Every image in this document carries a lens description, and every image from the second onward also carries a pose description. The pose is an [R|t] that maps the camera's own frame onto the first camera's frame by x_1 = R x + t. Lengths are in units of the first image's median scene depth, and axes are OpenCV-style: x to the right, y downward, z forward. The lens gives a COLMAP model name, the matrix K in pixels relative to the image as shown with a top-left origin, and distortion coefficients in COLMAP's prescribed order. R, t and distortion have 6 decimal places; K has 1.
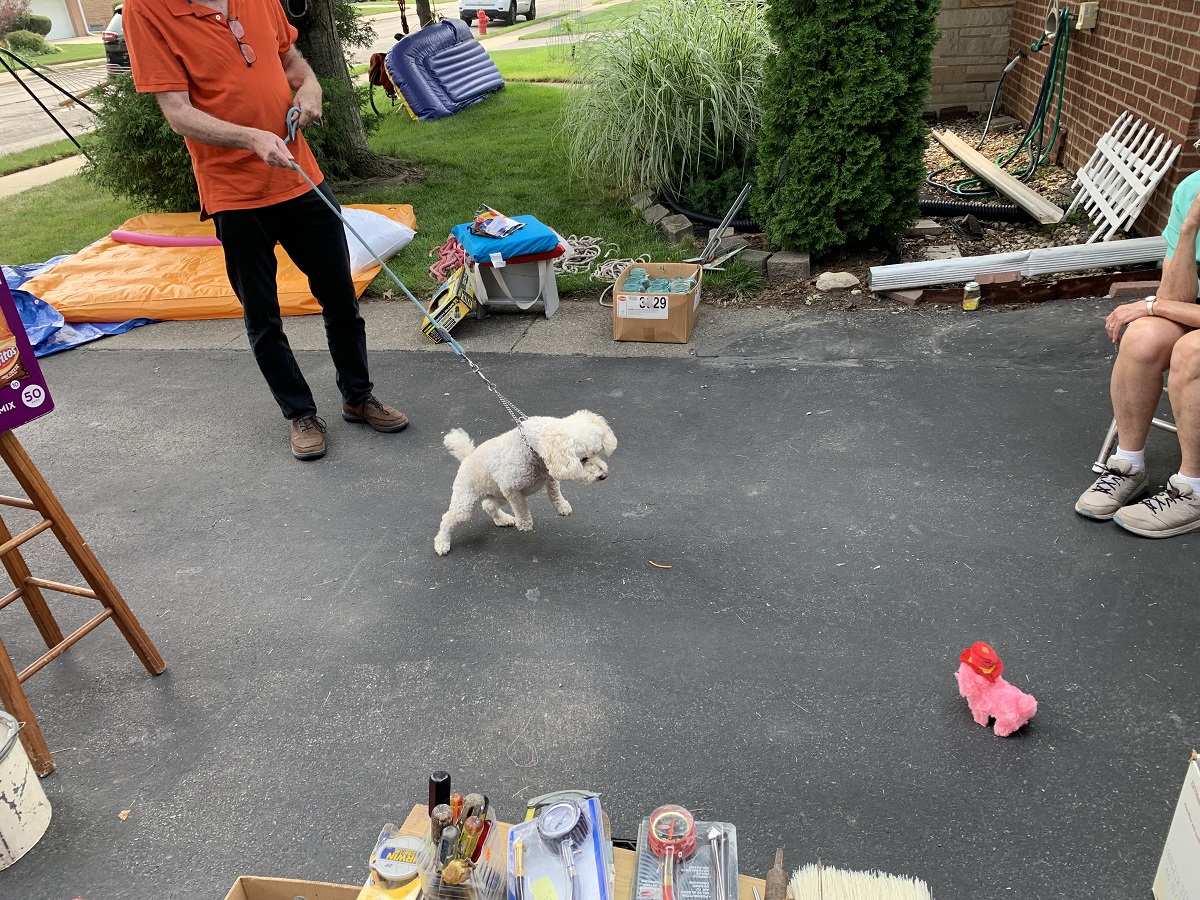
lens RADIAL K [[921.0, 0, 588.2], [0, 921.0, 461.1], [0, 0, 1]] dist [0.030943, -0.030648]
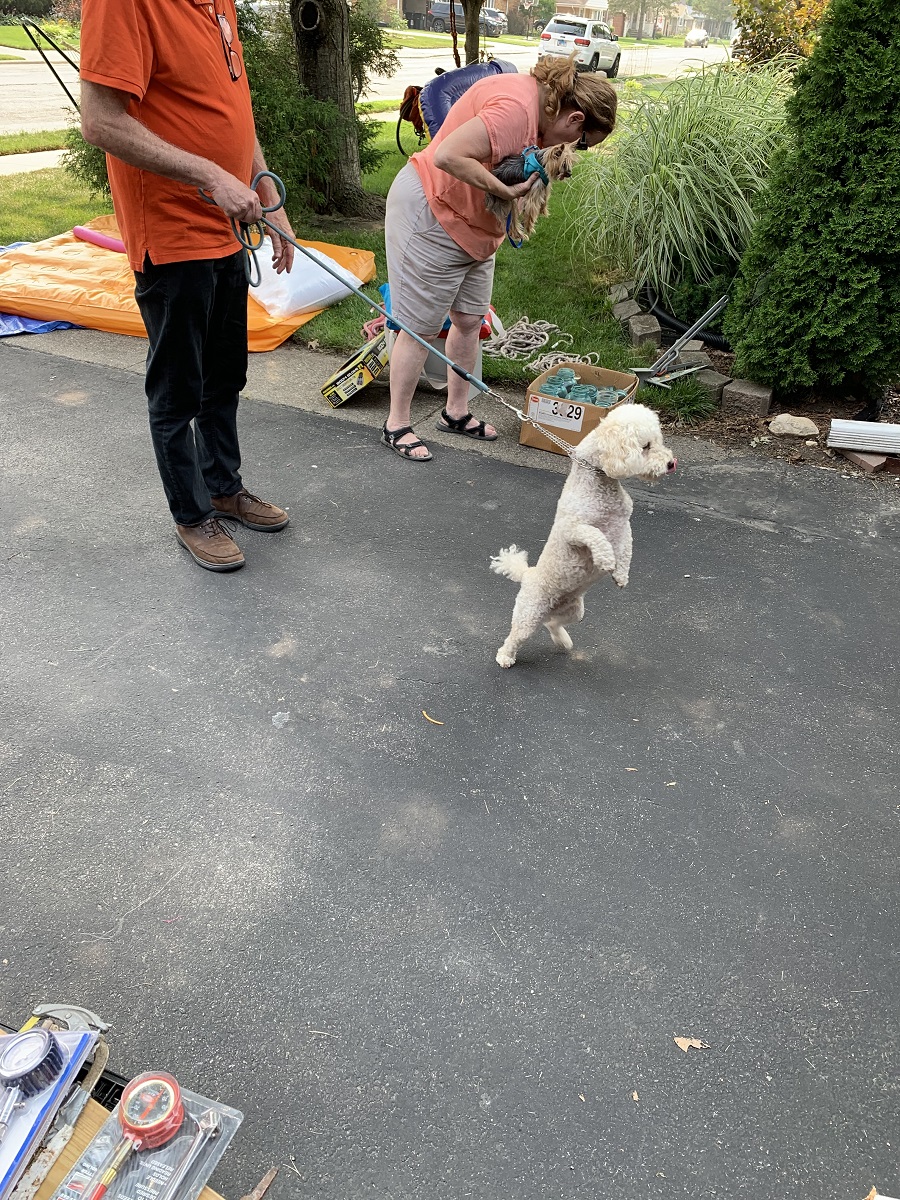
lens RADIAL K [[921.0, 0, 442.1], [0, 921.0, 602.5], [0, 0, 1]] dist [0.030943, -0.030648]
pose [[0.966834, 0.223172, -0.124200, 0.105927], [-0.212849, 0.972827, 0.091123, -0.046983], [0.141161, -0.061665, 0.988064, 0.086920]]
